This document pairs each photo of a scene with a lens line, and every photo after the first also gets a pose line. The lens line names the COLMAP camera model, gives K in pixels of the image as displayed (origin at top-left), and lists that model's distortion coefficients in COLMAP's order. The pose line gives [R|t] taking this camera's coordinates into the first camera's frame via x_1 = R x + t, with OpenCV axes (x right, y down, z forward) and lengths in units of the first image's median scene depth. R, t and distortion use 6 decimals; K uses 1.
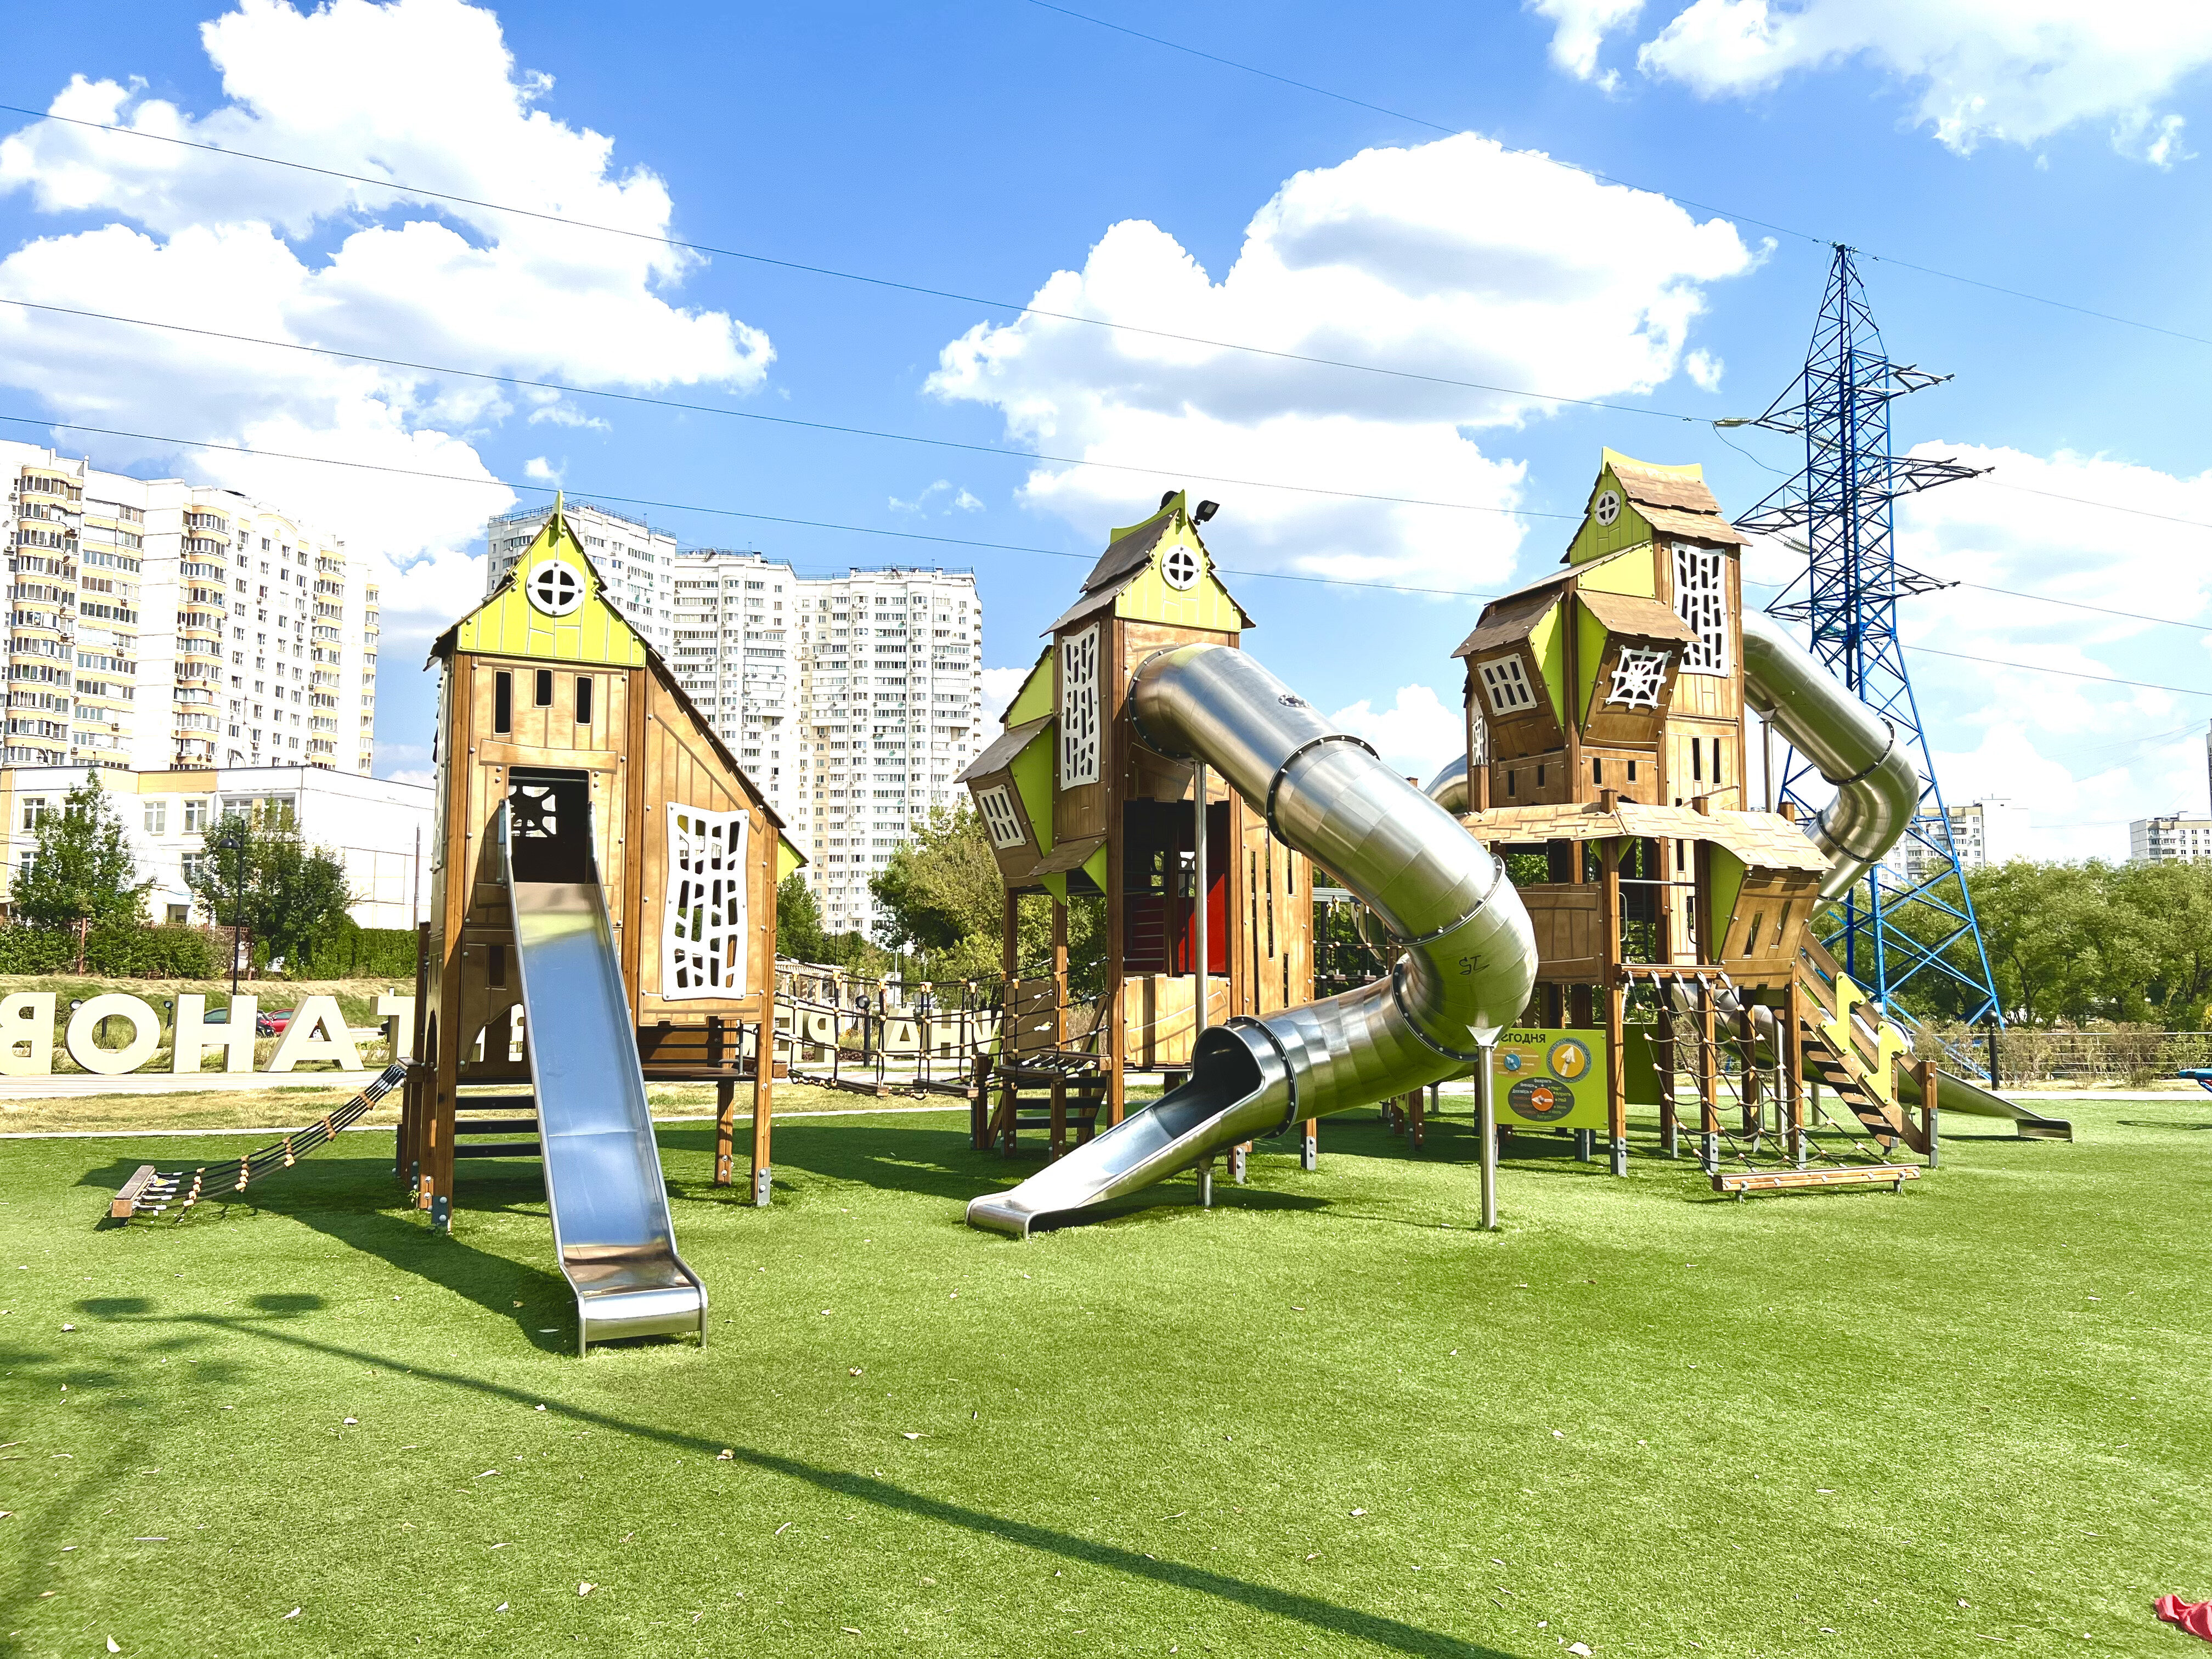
lens RADIAL K [[1655.6, 0, 1100.7], [0, 1655.6, 831.3], [0, 0, 1]] dist [0.007887, 0.002960]
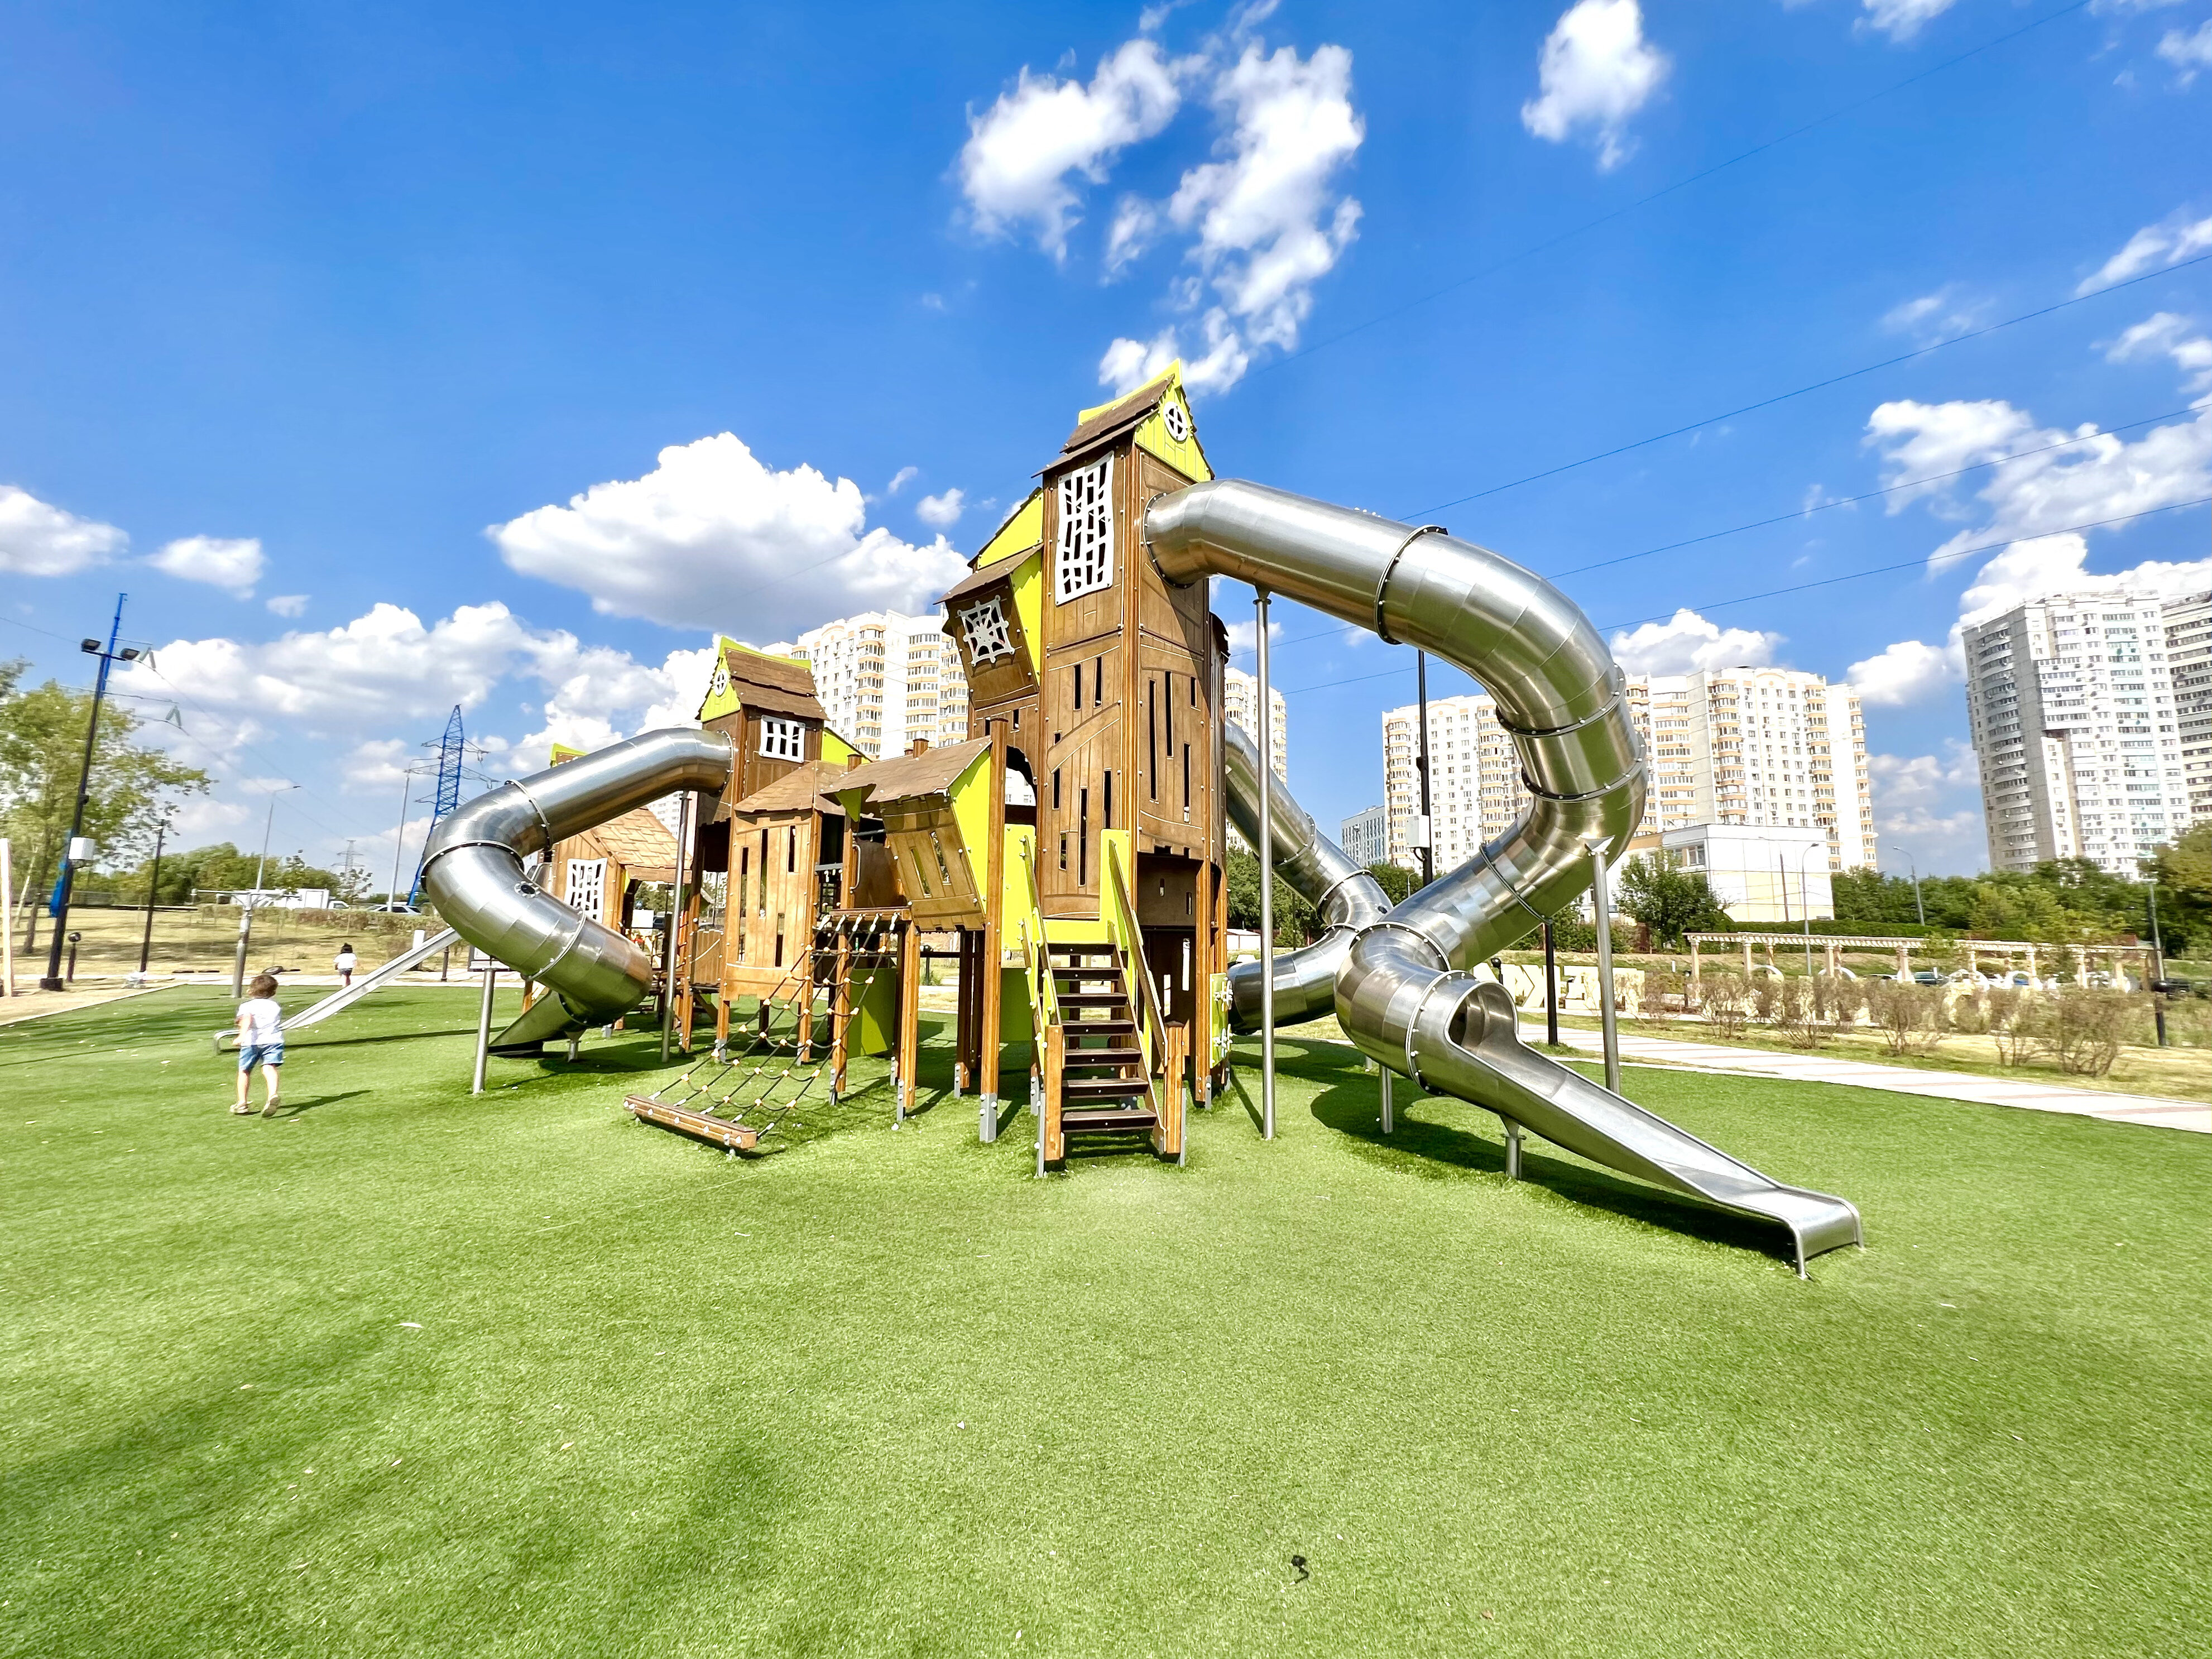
lens RADIAL K [[898.0, 0, 1105.8], [0, 898.0, 830.0], [0, 0, 1]] dist [-0.001081, -0.000026]
pose [[0.390717, -0.126031, -0.911842, 0.805520], [0.079219, 0.991512, -0.103098, 0.088956], [0.917096, -0.031953, 0.397384, 0.797454]]
